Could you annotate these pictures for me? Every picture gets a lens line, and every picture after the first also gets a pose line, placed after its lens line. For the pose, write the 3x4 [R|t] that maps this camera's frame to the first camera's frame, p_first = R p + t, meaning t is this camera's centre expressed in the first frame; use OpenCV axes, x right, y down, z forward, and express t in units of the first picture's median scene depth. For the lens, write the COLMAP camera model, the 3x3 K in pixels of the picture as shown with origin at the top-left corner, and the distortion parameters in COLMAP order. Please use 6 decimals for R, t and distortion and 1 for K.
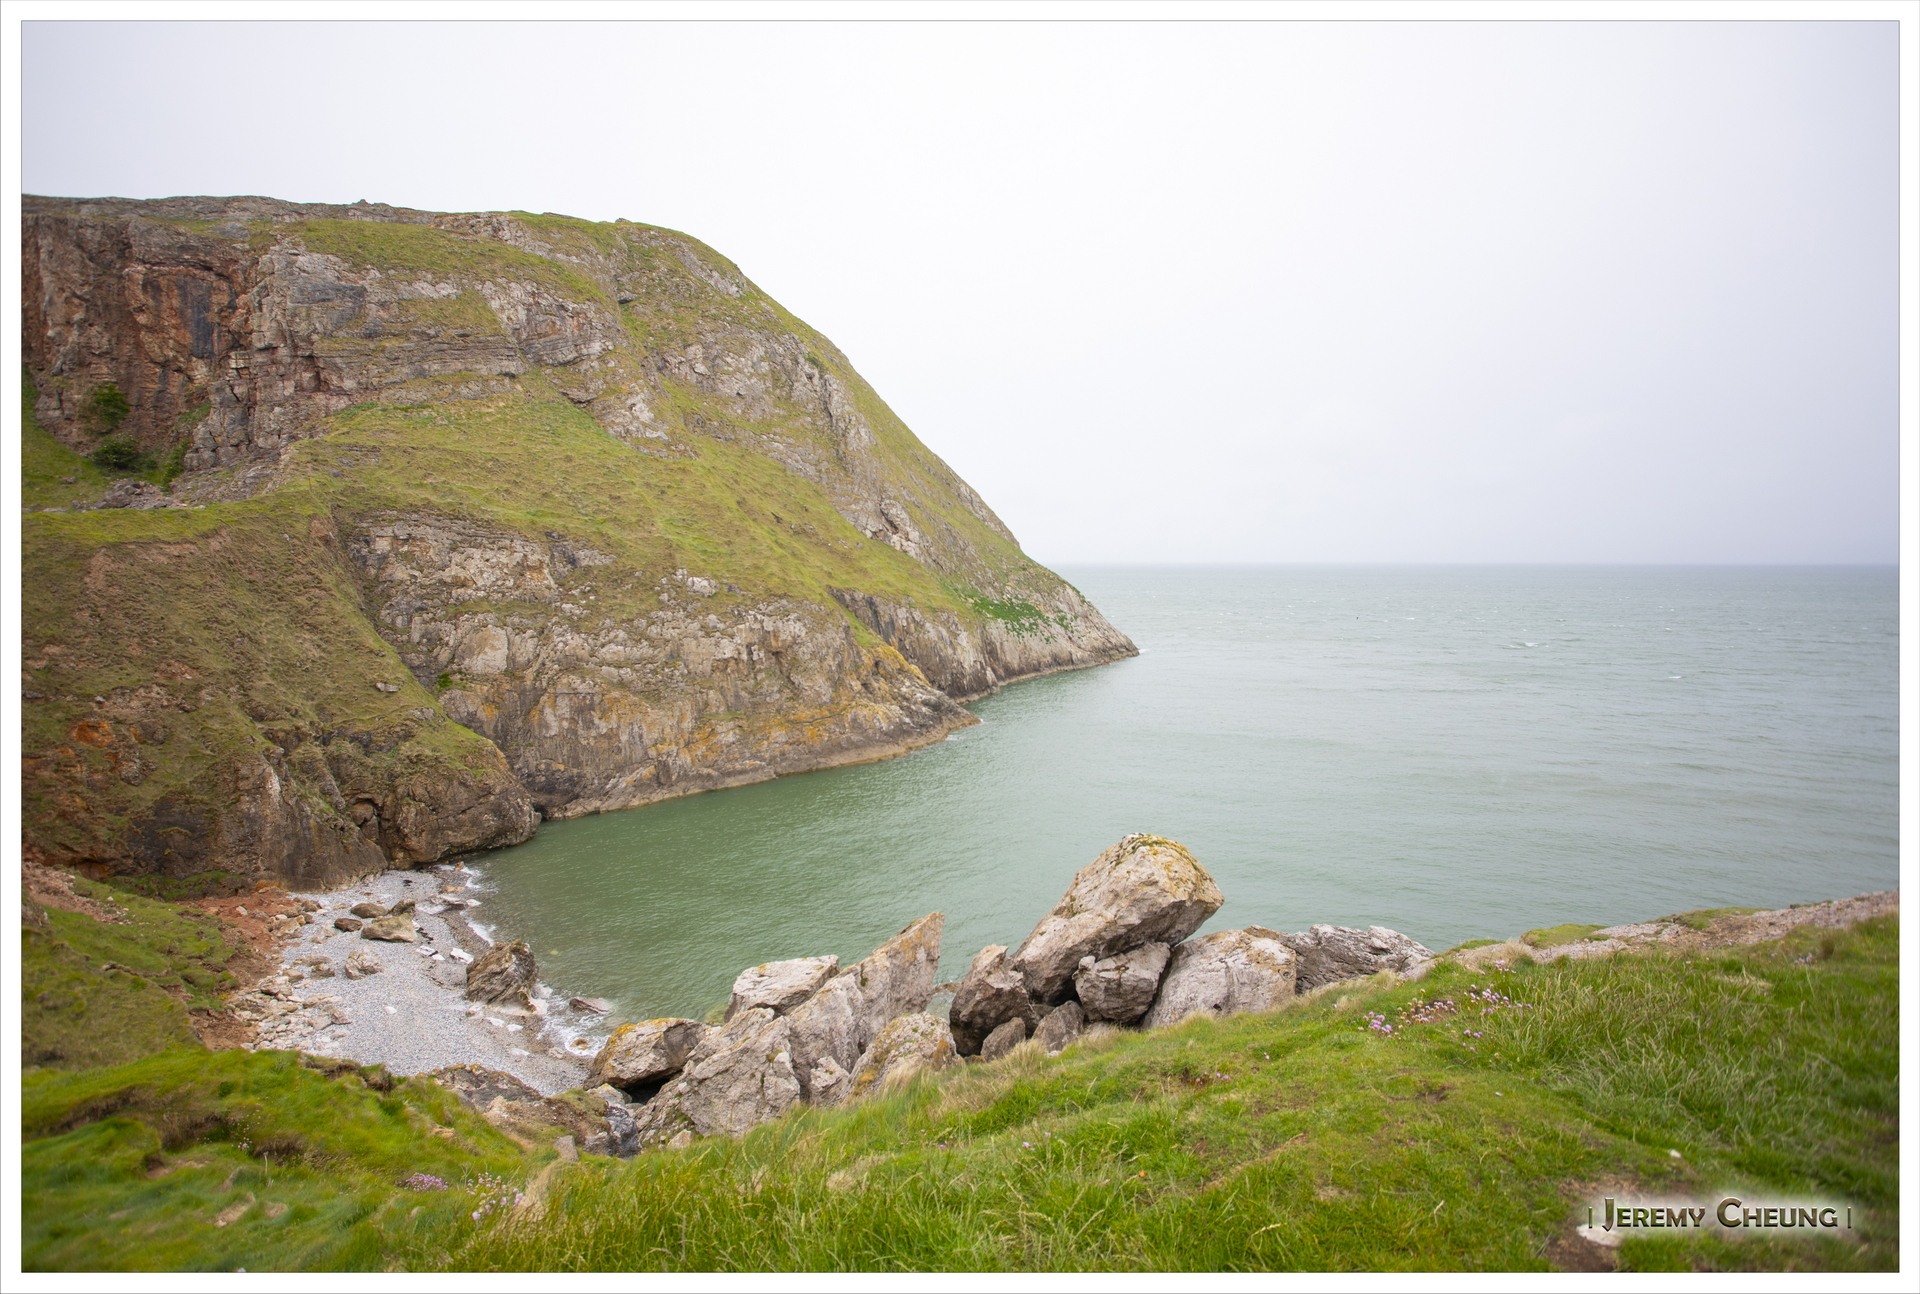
lens RADIAL K [[1057.9, 0, 959.7], [0, 1057.9, 643.8], [0, 0, 1]] dist [-0.028507, -0.000268]
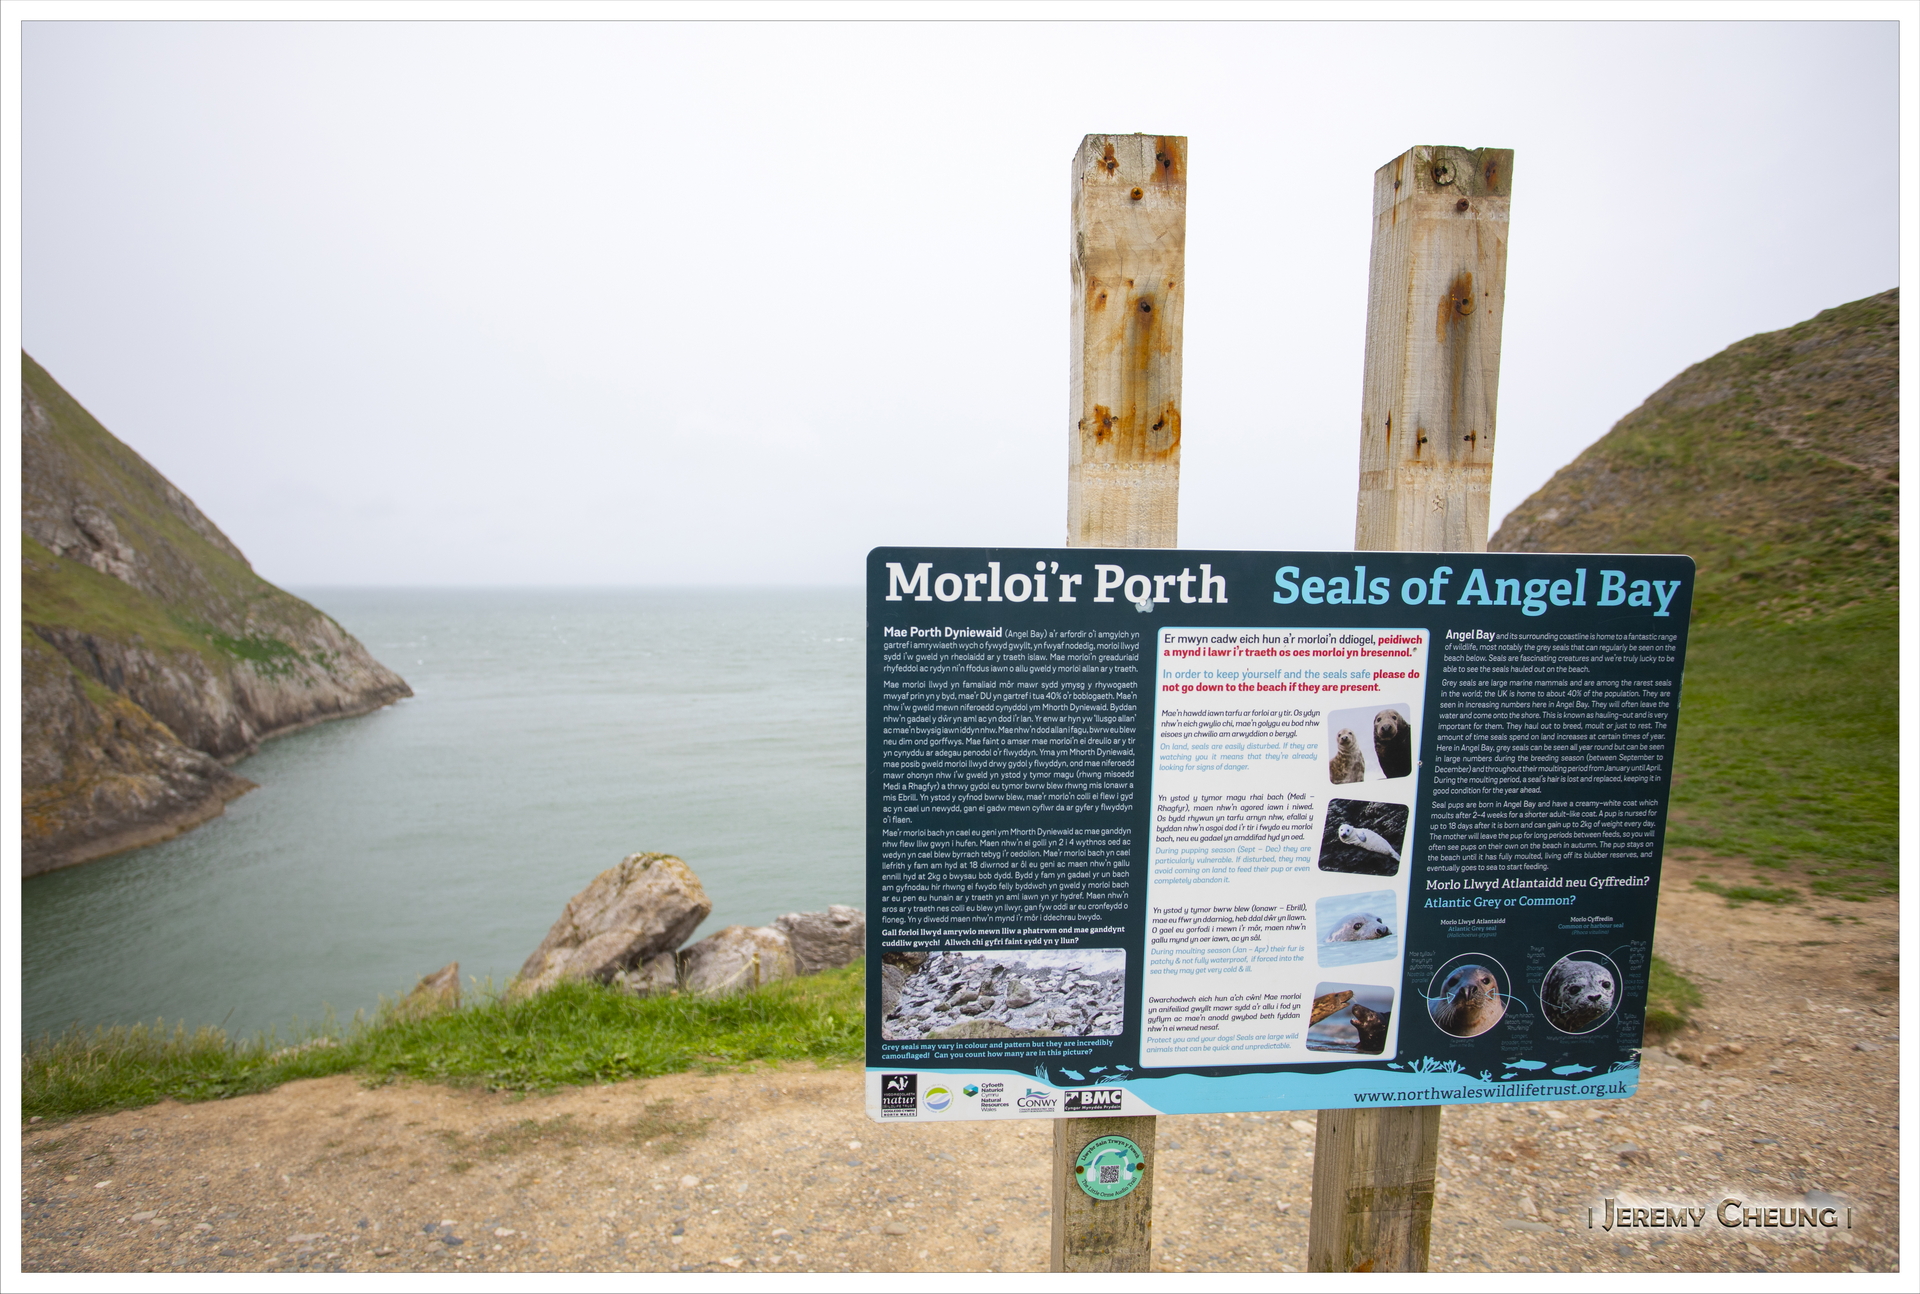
lens RADIAL K [[1209.4, 0, 960.3], [0, 1209.4, 643.6], [0, 0, 1]] dist [0.035283, 0.001732]
pose [[0.782152, -0.030024, 0.622364, -0.130461], [0.046835, 0.998846, -0.010674, -0.000544], [-0.621325, 0.037497, 0.782655, -0.062547]]
